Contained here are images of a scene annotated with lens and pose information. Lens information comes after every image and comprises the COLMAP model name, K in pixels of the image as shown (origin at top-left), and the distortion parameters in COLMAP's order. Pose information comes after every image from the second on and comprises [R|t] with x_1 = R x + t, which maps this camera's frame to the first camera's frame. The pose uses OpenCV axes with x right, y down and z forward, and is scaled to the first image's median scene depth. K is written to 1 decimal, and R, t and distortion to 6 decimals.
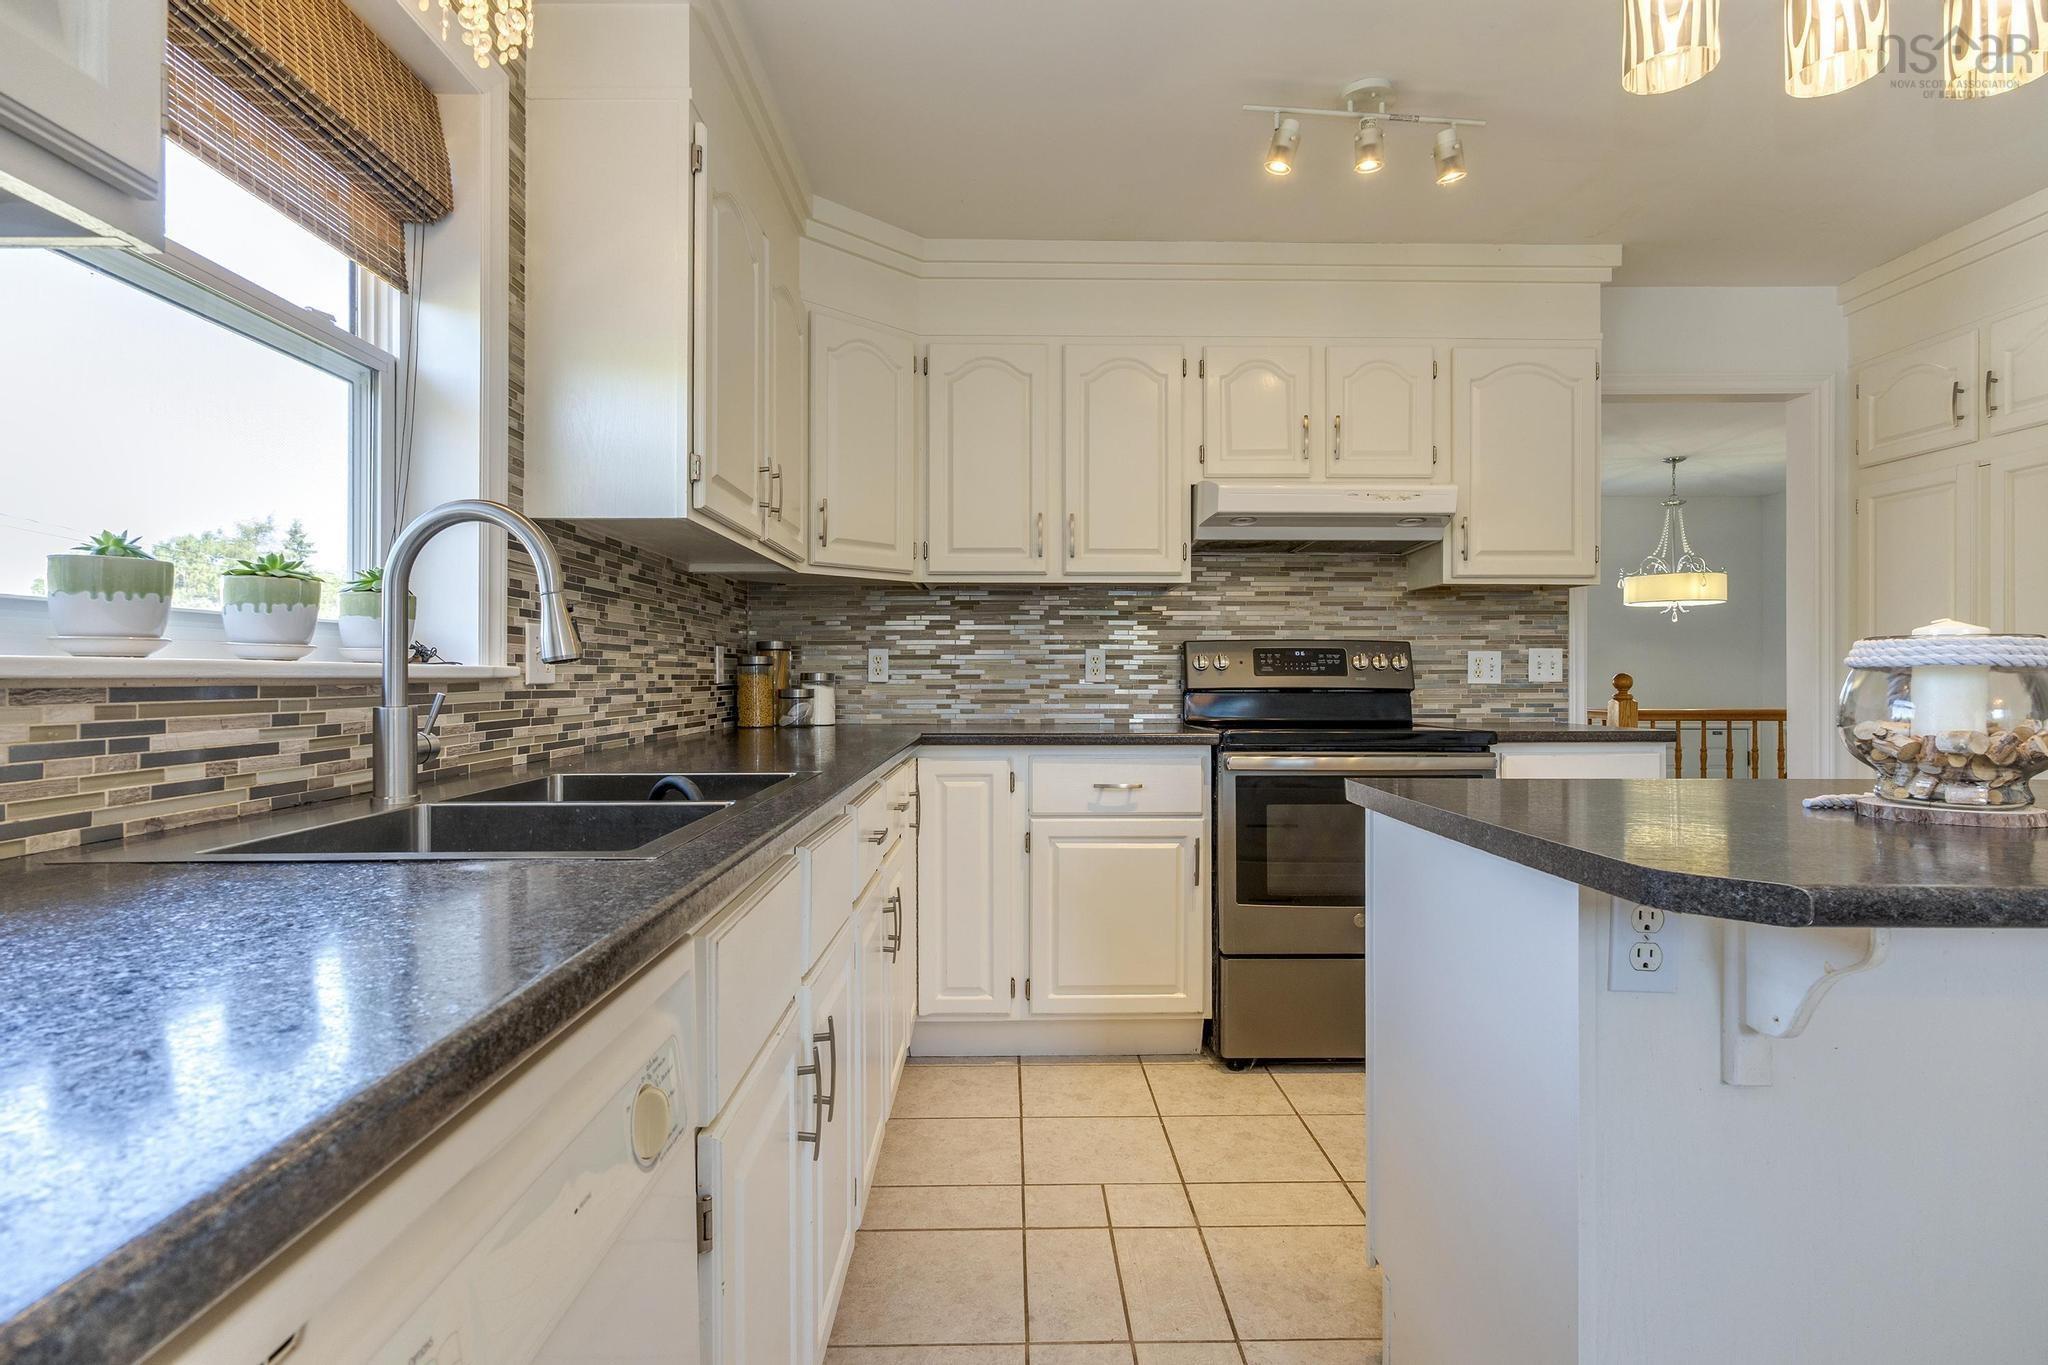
lens RADIAL K [[1026.6, 0, 1019.3], [0, 1026.6, 666.8], [0, 0, 1]] dist [-0.000926, 0.001700]
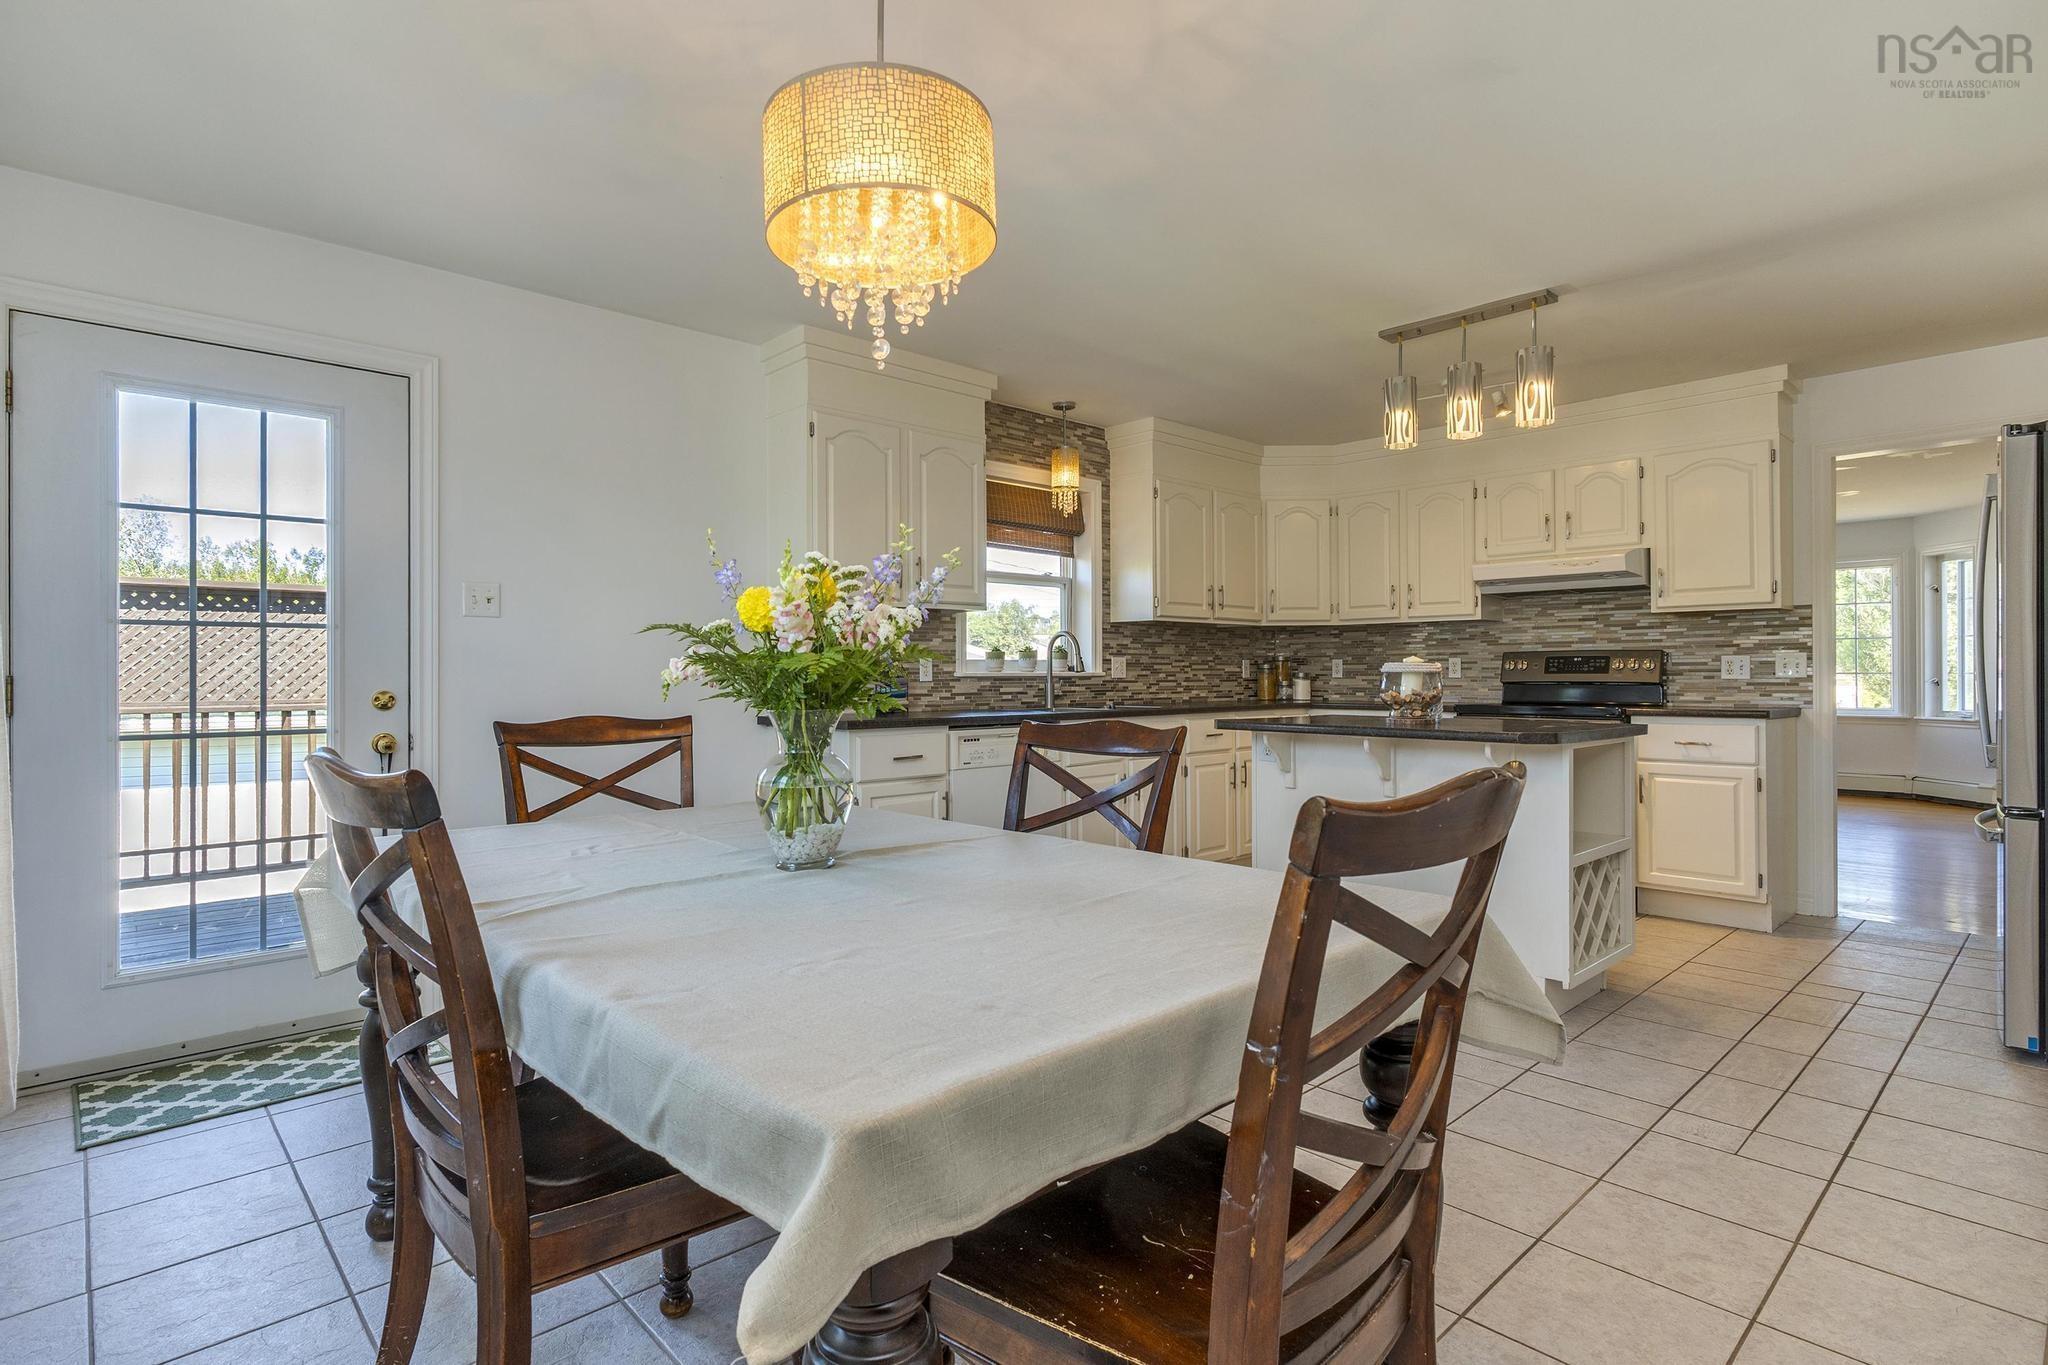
lens RADIAL K [[1026.6, 0, 1019.3], [0, 1026.6, 666.8], [0, 0, 1]] dist [-0.000926, 0.001700]
pose [[0.677096, -0.006755, -0.735864, 0.917768], [0.010013, 0.999950, 0.000034, -0.010961], [0.735827, -0.007391, 0.677129, -0.727980]]
